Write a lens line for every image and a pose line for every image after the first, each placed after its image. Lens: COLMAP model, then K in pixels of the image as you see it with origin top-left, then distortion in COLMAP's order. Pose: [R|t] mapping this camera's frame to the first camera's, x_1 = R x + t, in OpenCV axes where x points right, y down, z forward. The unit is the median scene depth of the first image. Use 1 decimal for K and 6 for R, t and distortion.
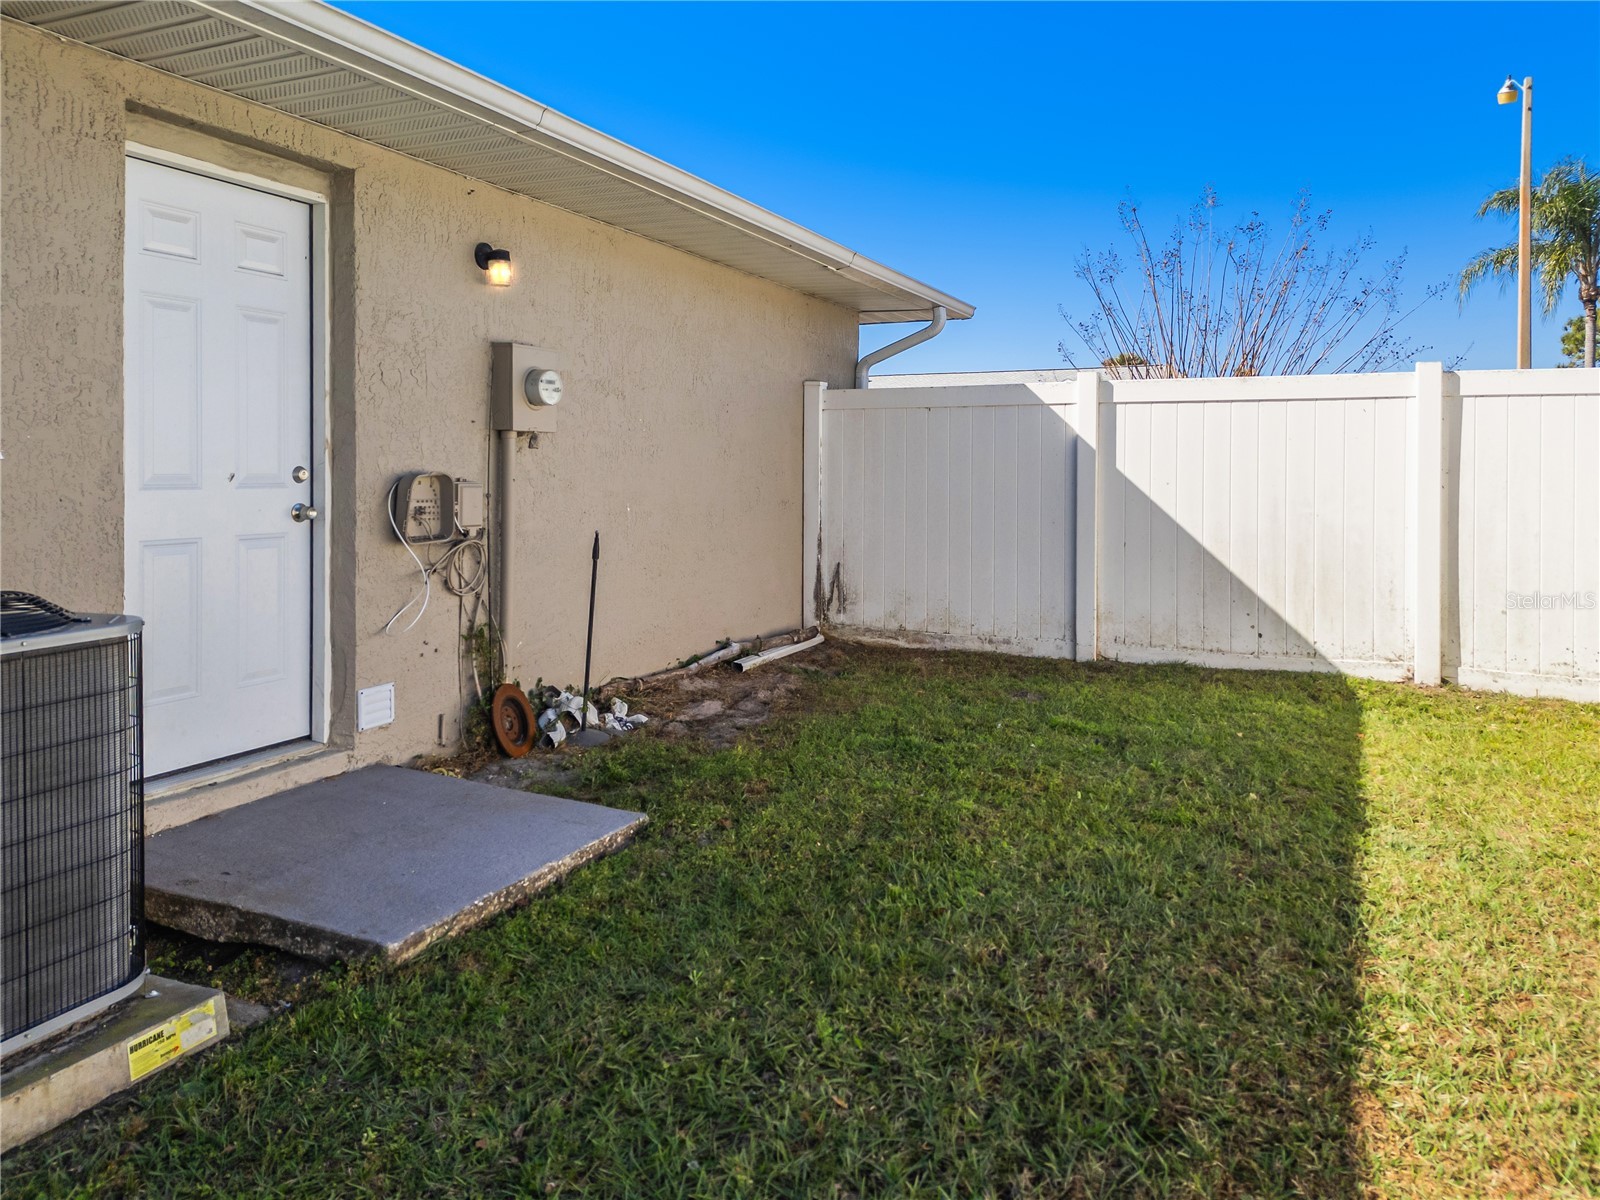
lens RADIAL K [[1122.1, 0, 803.1], [0, 1122.1, 581.6], [0, 0, 1]] dist [0.077871, -0.079387]
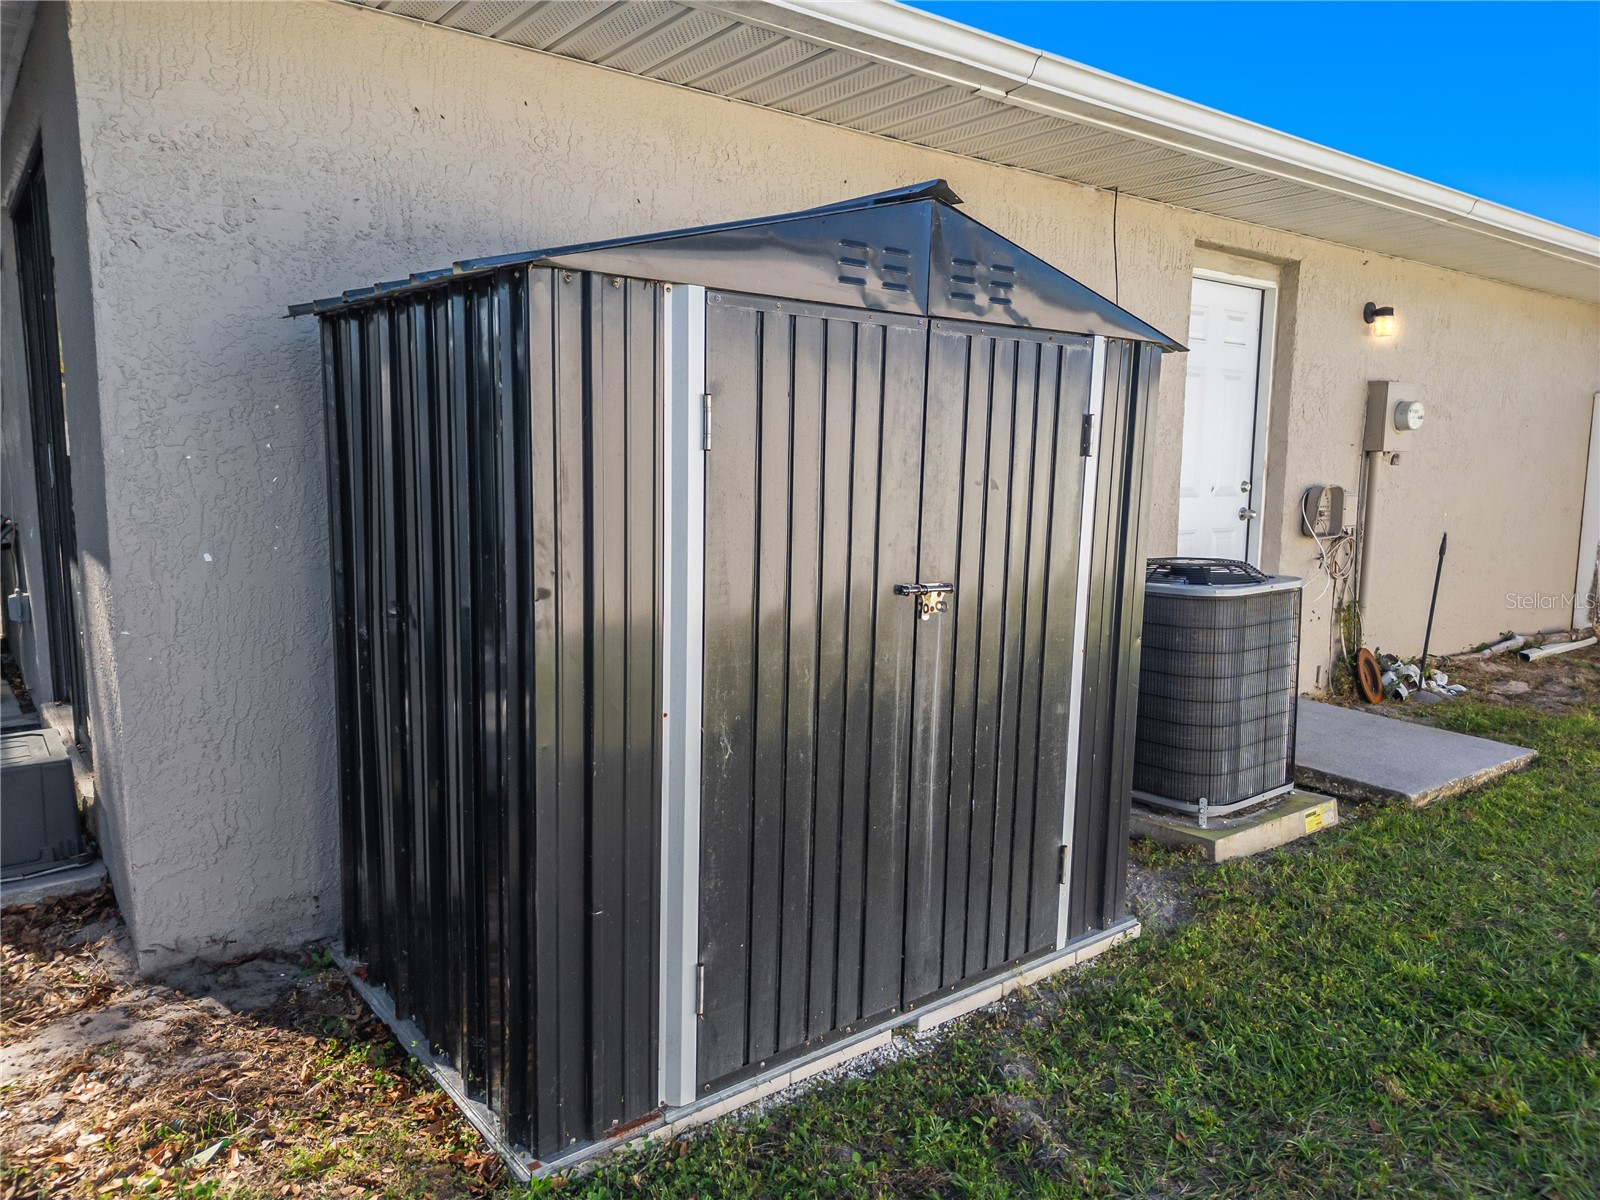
lens RADIAL K [[1101.8, 0, 795.2], [0, 1101.8, 656.2], [0, 0, 1]] dist [0.063479, -0.055408]
pose [[0.883981, 0.085929, -0.459558, -0.242364], [-0.052996, 0.995046, 0.084117, 0.025273], [0.464510, -0.050003, 0.884155, -0.431488]]
